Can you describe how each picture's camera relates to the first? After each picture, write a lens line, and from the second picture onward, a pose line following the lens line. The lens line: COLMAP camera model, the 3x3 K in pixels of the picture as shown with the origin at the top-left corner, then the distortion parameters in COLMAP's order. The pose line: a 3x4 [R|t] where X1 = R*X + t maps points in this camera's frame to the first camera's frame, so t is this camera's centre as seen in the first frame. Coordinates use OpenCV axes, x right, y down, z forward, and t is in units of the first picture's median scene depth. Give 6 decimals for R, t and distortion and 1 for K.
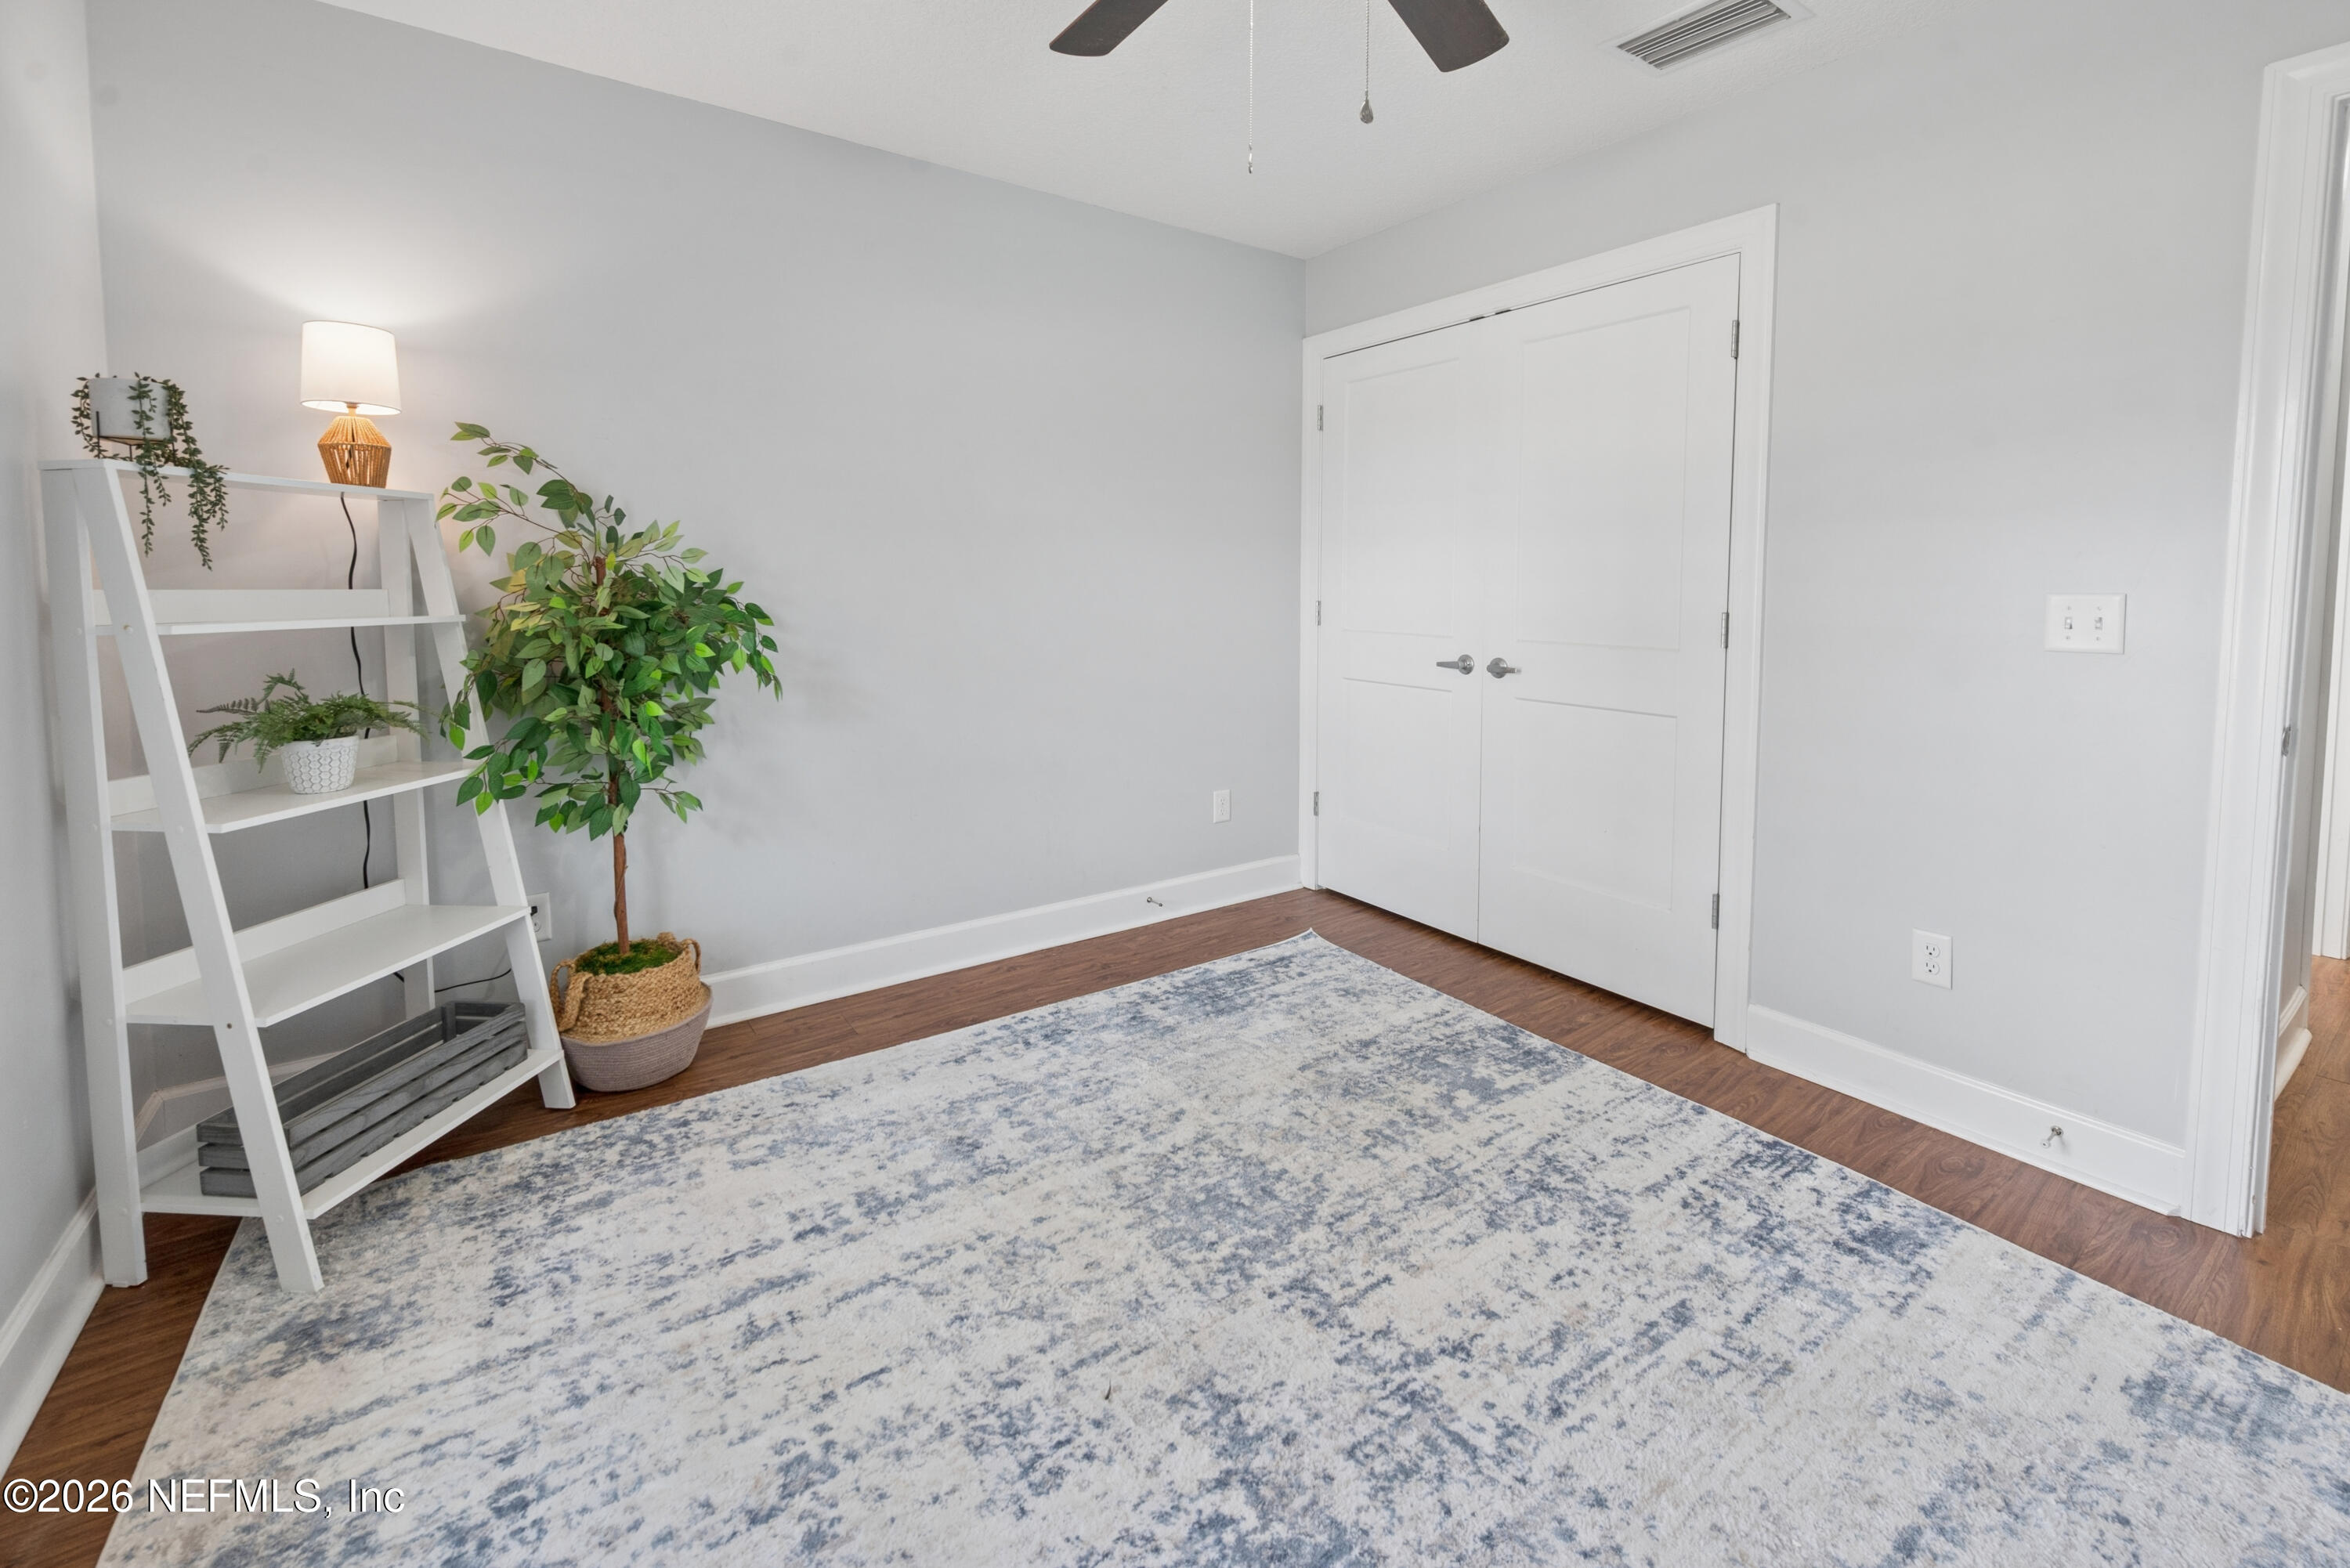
lens RADIAL K [[975.8, 0, 1176.6], [0, 975.8, 706.2], [0, 0, 1]] dist [-0.001987, -0.000359]
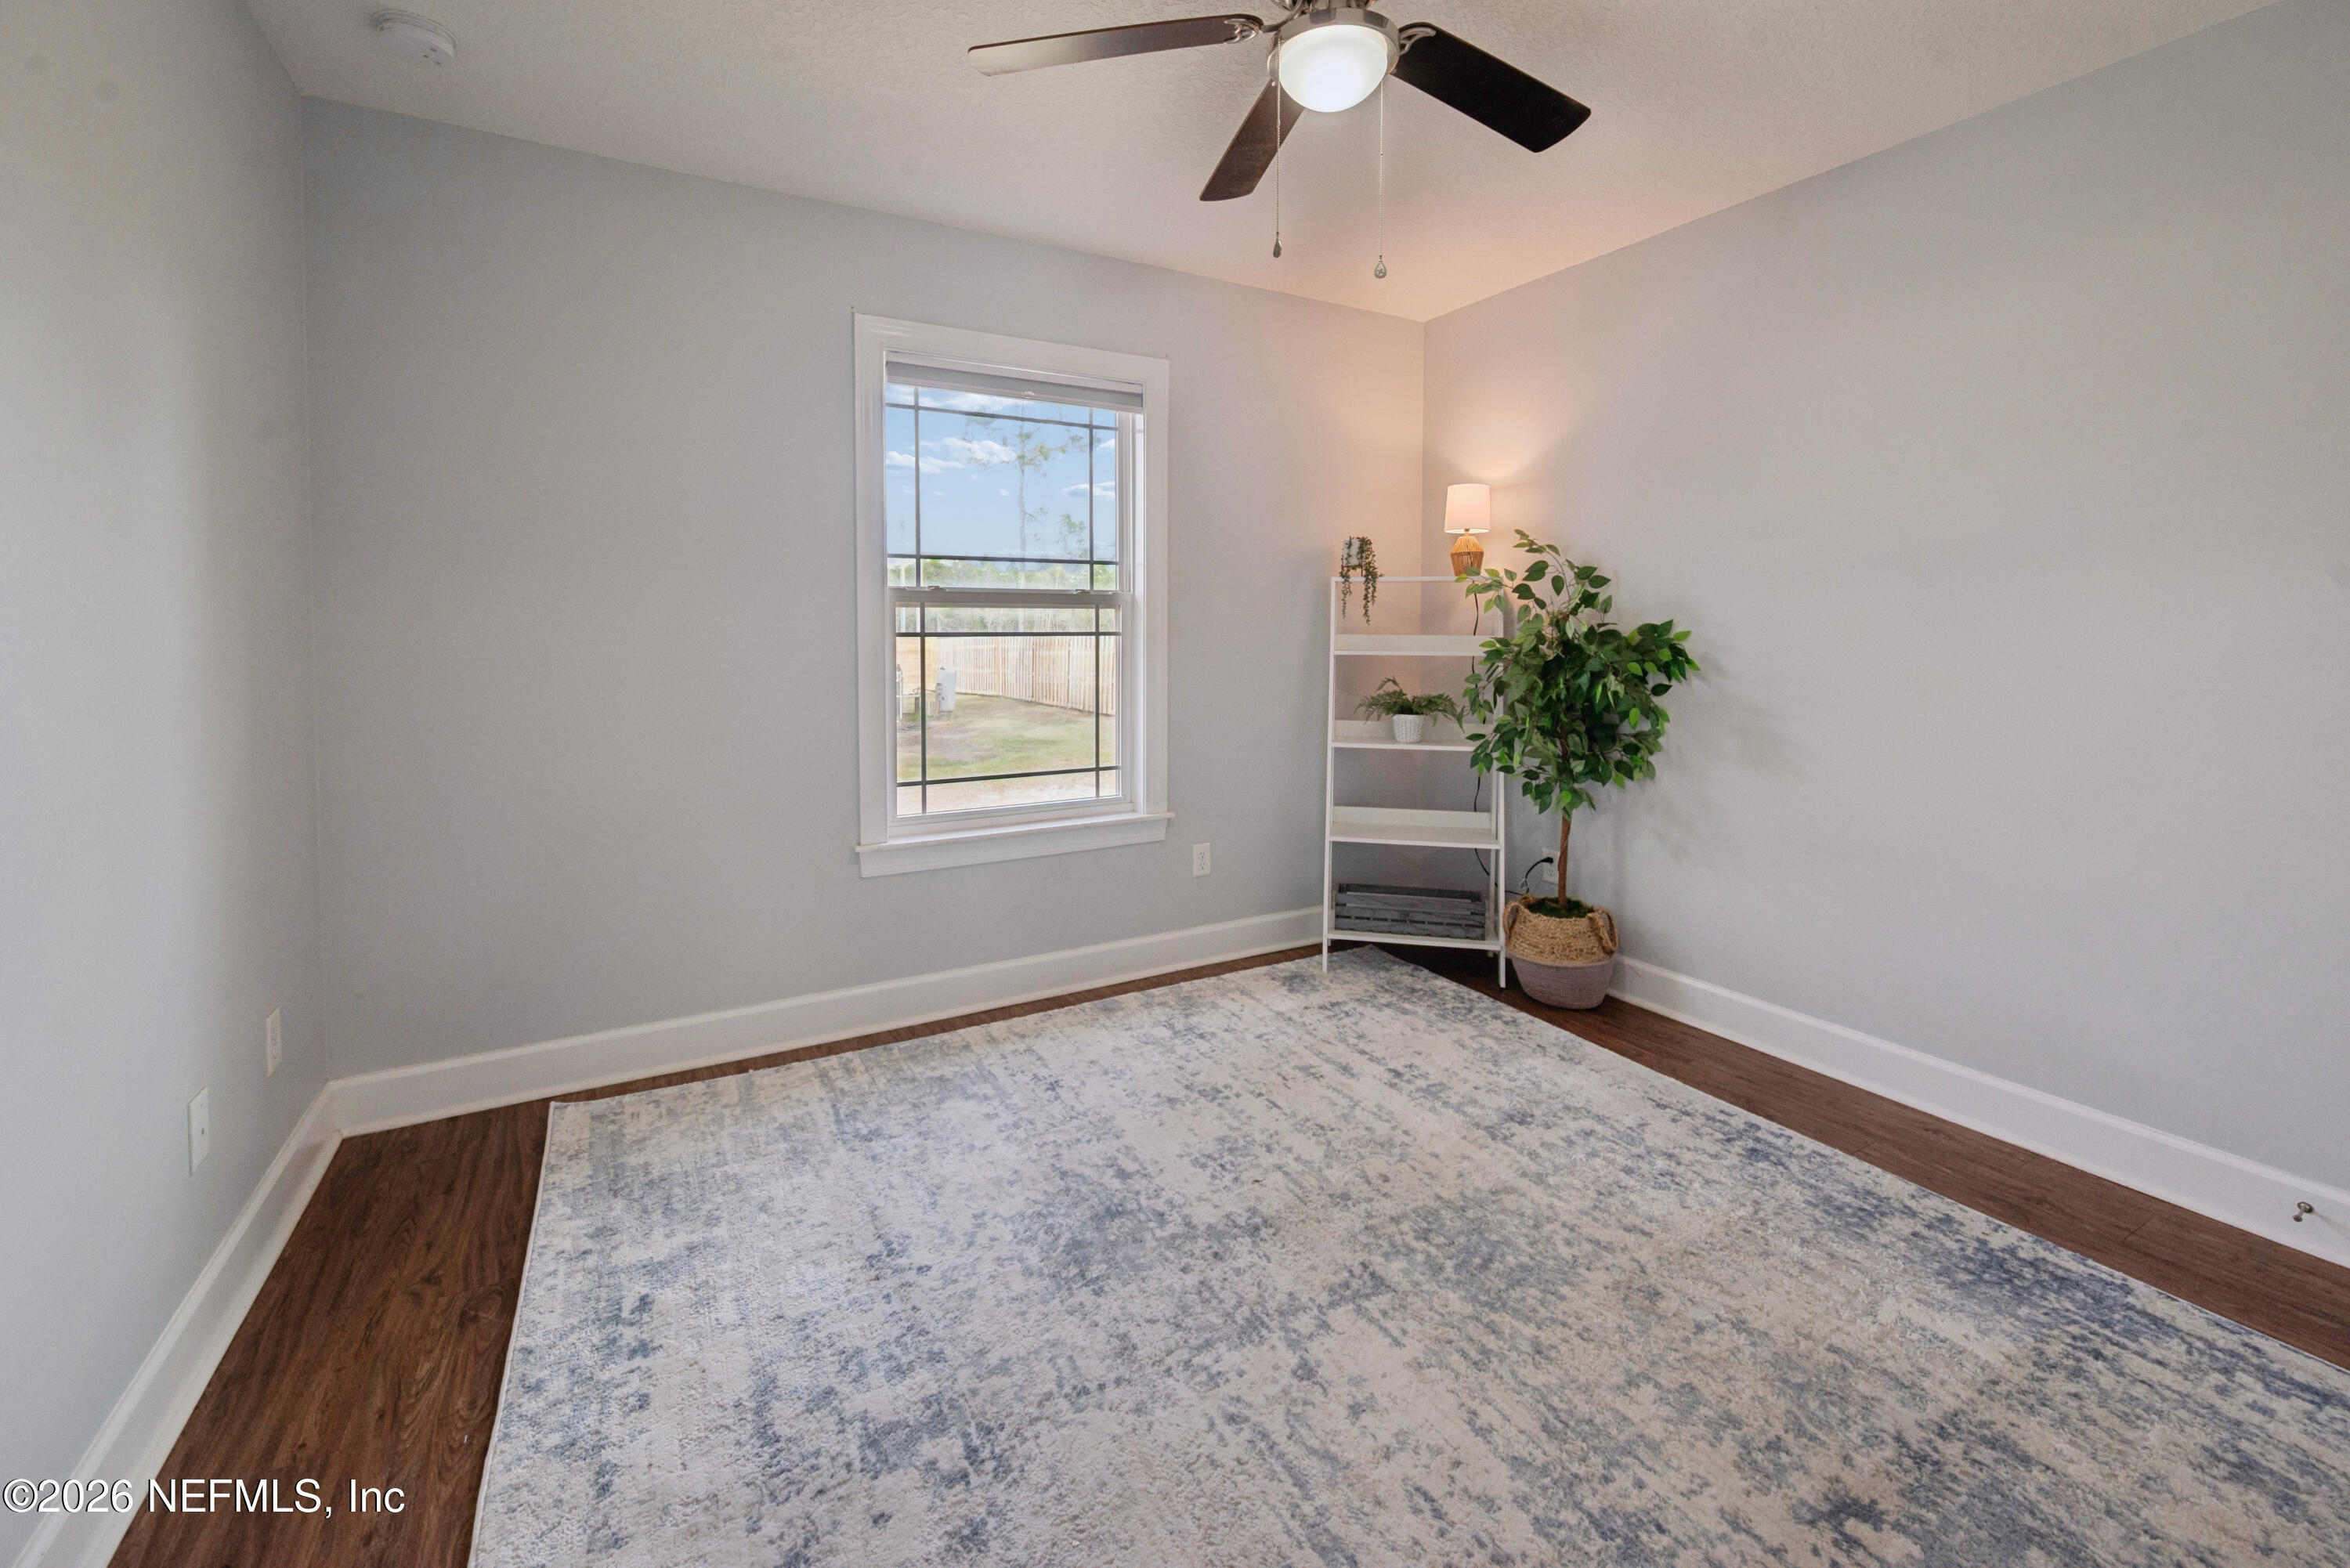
lens RADIAL K [[968.0, 0, 1175.0], [0, 968.0, 784.0], [0, 0, 1]] dist [-0.003494, -0.000695]
pose [[-0.098568, 0.151886, -0.983471, 0.975319], [-0.128017, 0.978136, 0.163893, -0.080186], [0.986862, 0.142055, -0.076969, 0.683180]]
